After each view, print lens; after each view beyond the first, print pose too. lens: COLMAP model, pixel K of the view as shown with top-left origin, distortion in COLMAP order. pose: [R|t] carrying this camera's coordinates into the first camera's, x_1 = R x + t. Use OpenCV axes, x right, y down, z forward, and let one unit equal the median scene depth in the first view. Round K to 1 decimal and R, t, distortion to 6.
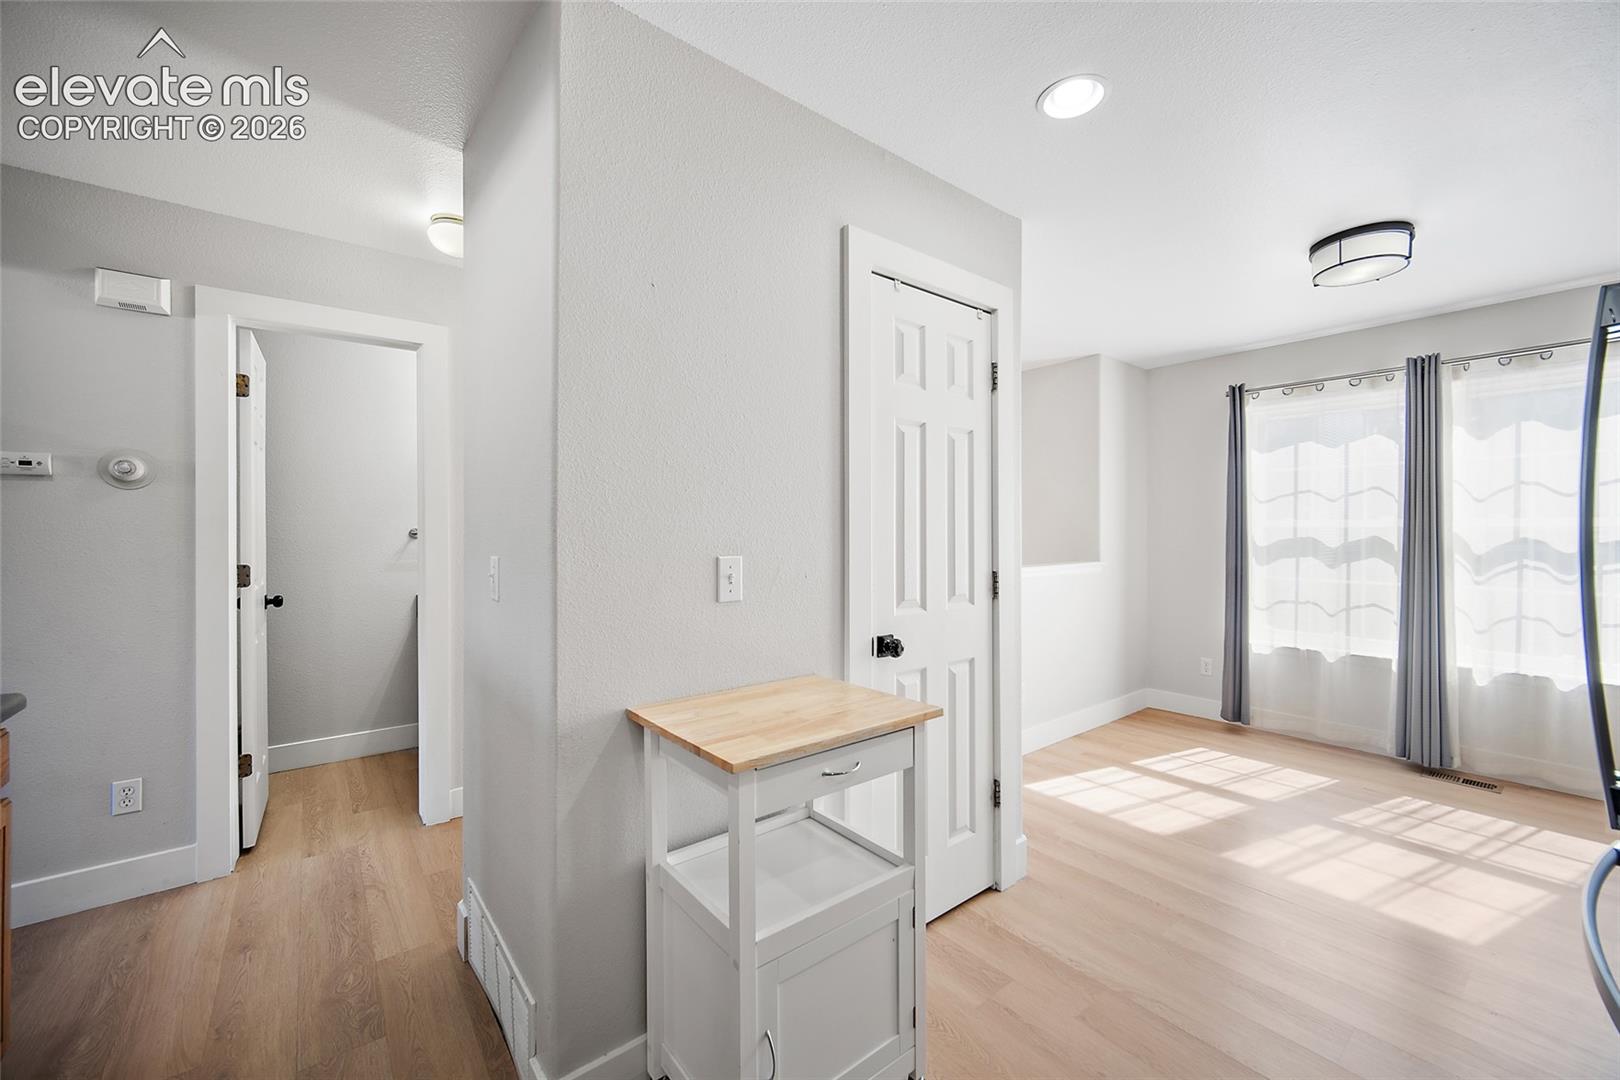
lens RADIAL K [[640.9, 0, 813.8], [0, 640.9, 535.4], [0, 0, 1]] dist [-0.002251, -0.000385]
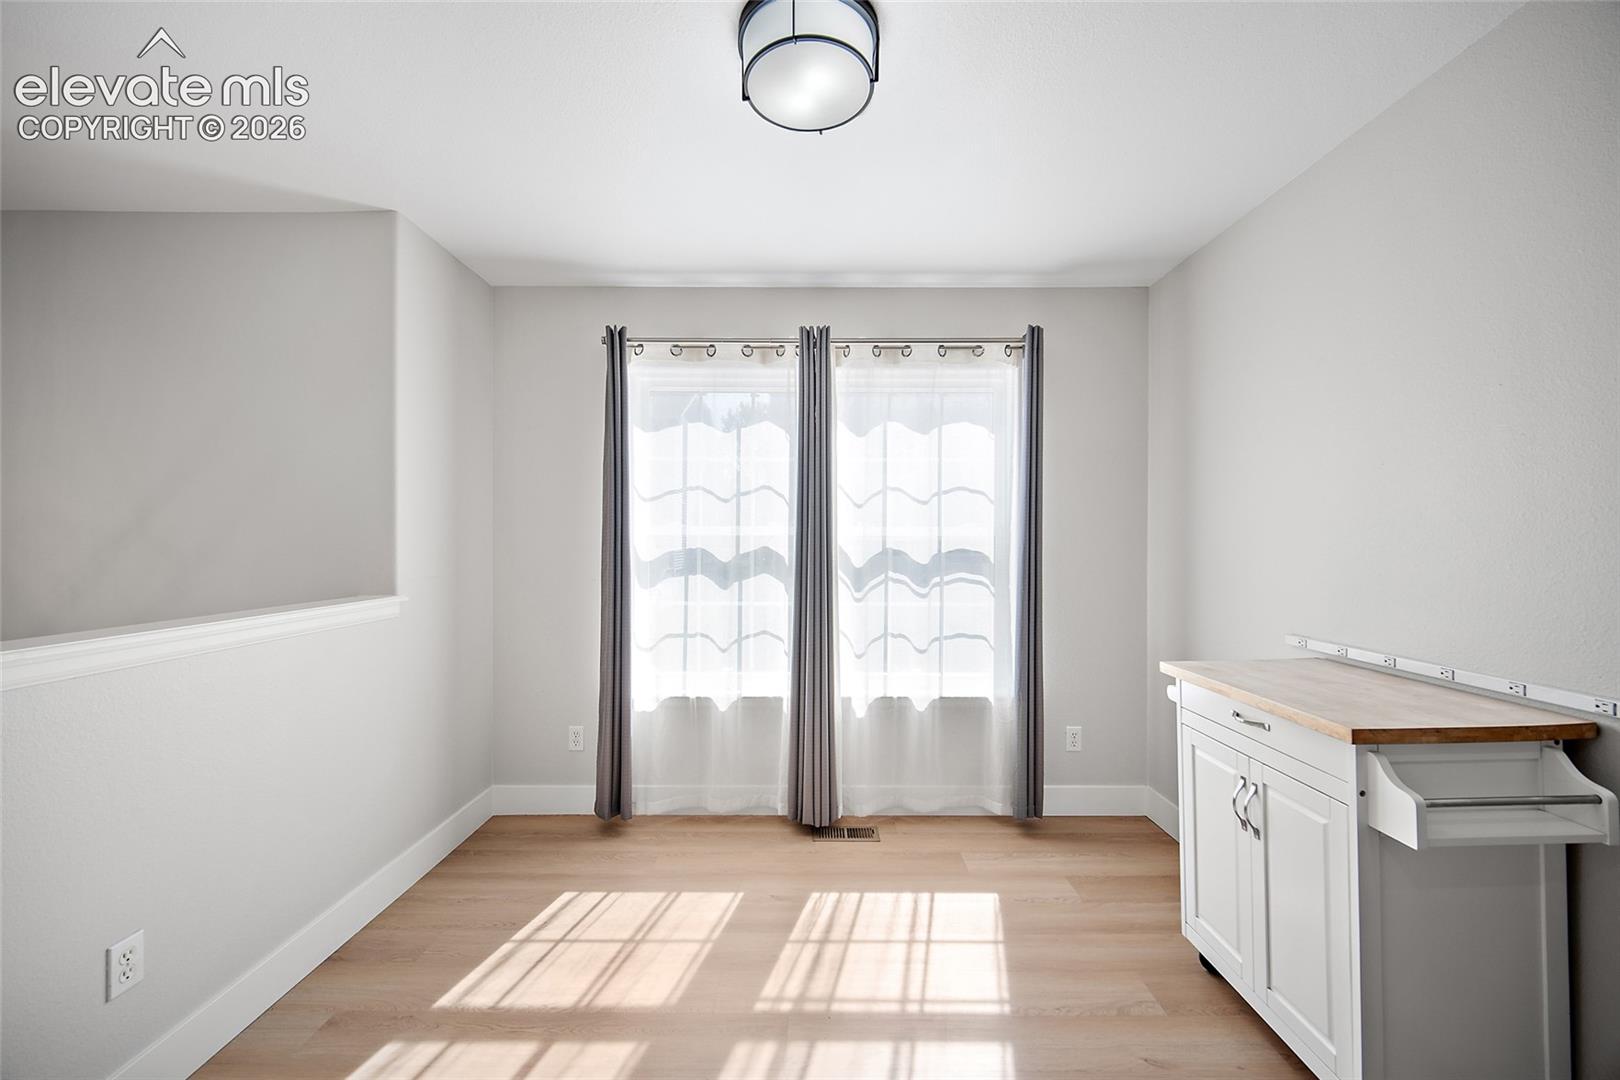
lens RADIAL K [[640.9, 0, 813.8], [0, 640.9, 535.4], [0, 0, 1]] dist [-0.002251, -0.000385]
pose [[0.629562, 0.007910, 0.776910, 0.291500], [0.002761, 0.999919, -0.012417, -0.002927], [-0.776945, 0.009962, 0.629489, 0.450186]]
